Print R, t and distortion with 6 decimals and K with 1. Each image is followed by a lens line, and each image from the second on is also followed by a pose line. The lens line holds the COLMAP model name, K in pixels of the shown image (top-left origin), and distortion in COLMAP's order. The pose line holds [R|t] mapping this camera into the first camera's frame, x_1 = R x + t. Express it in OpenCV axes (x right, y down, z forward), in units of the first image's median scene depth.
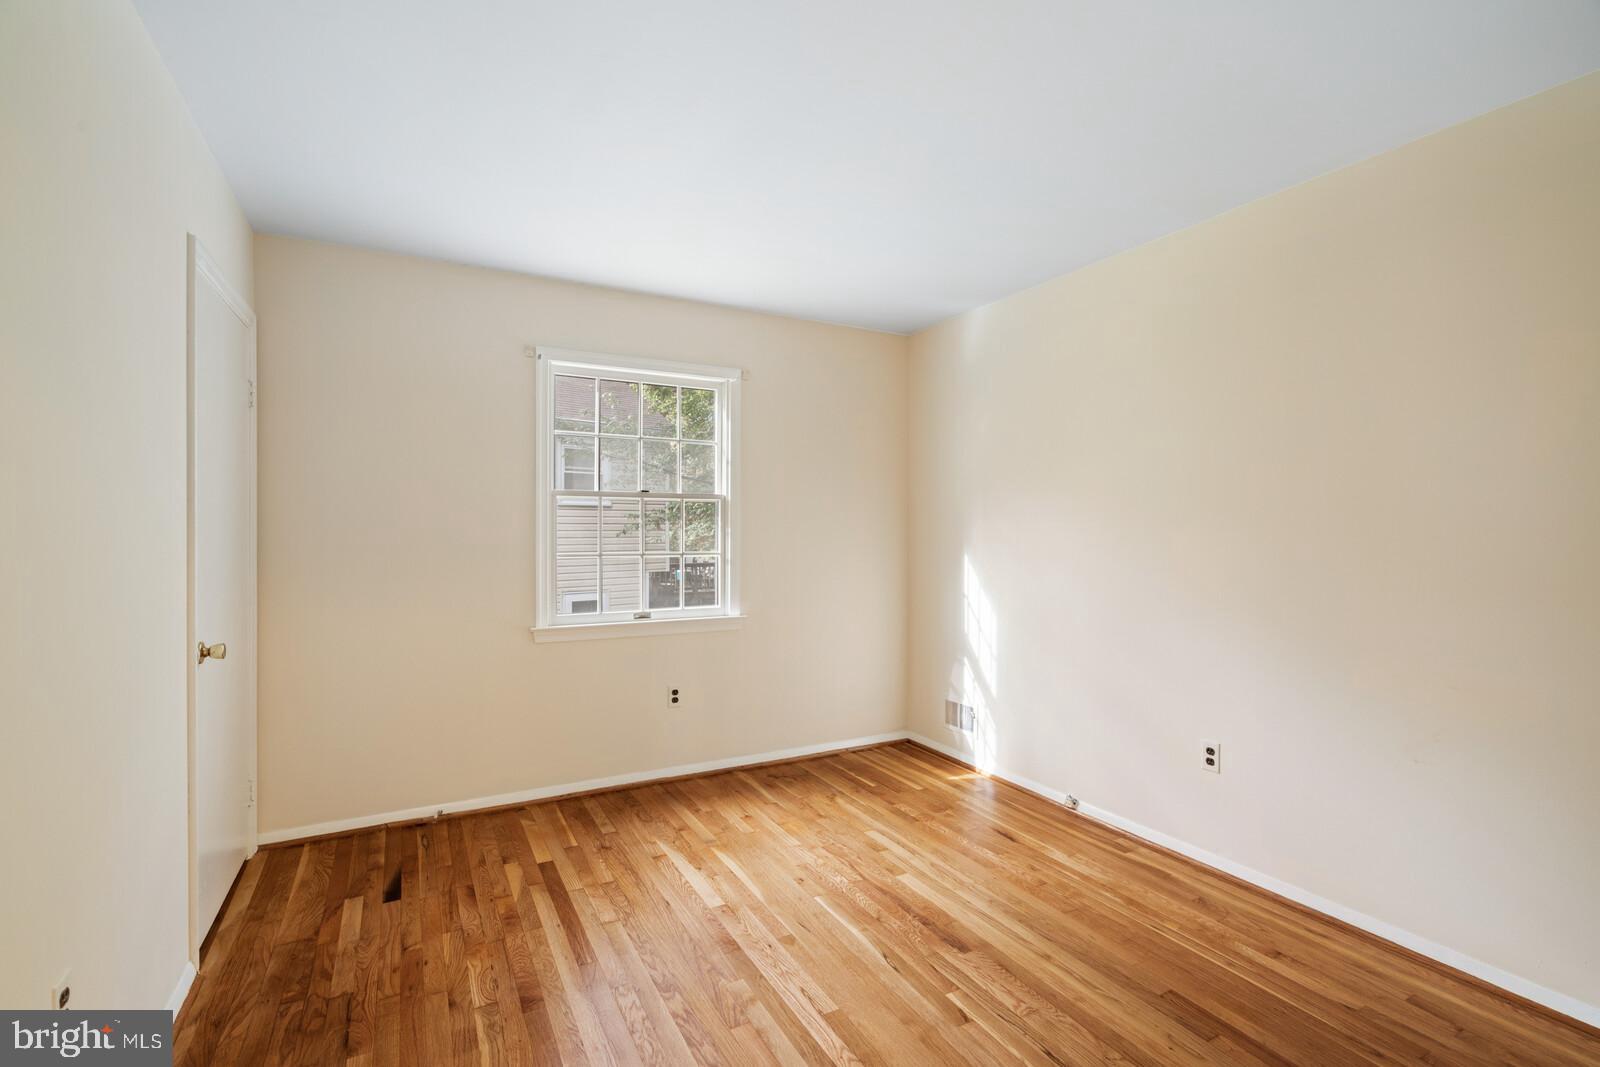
lens RADIAL K [[747.7, 0, 791.5], [0, 747.7, 538.6], [0, 0, 1]] dist [-0.002822, -0.000598]
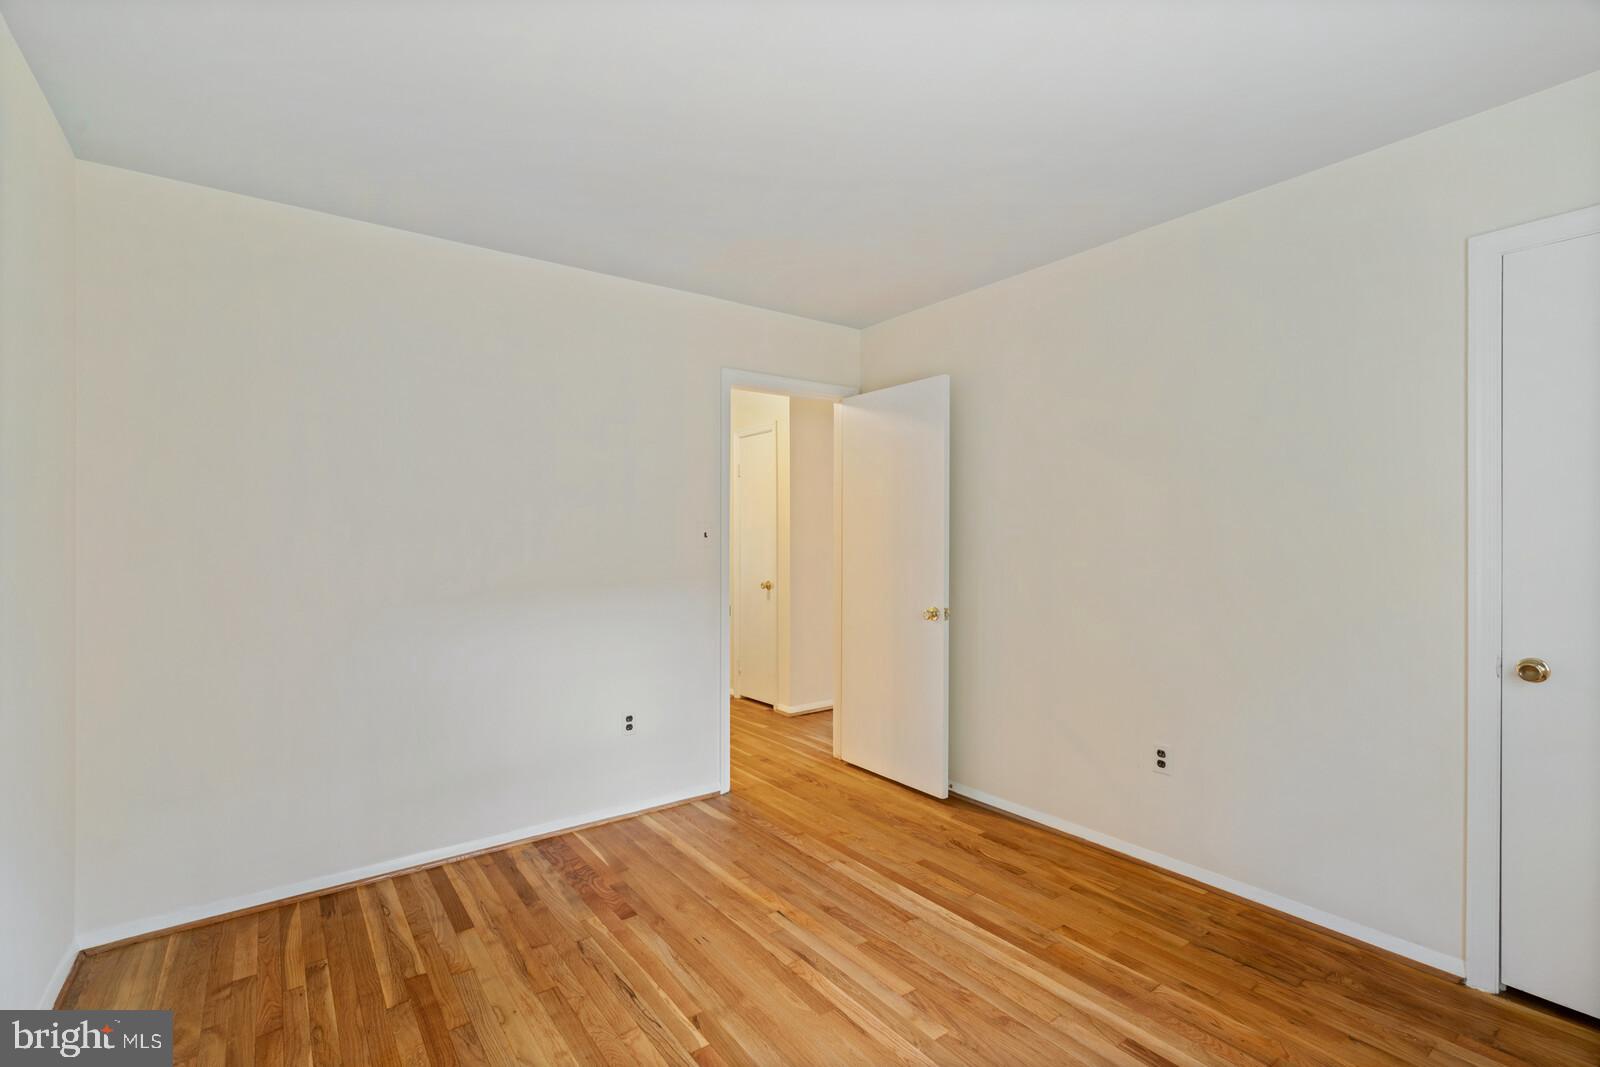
lens RADIAL K [[747.7, 0, 791.5], [0, 747.7, 538.6], [0, 0, 1]] dist [-0.002822, -0.000598]
pose [[-0.990000, 0.004603, -0.140991, 0.241526], [0.003252, 0.999947, 0.009812, -0.013379], [0.141028, 0.009255, -0.989962, 1.988540]]
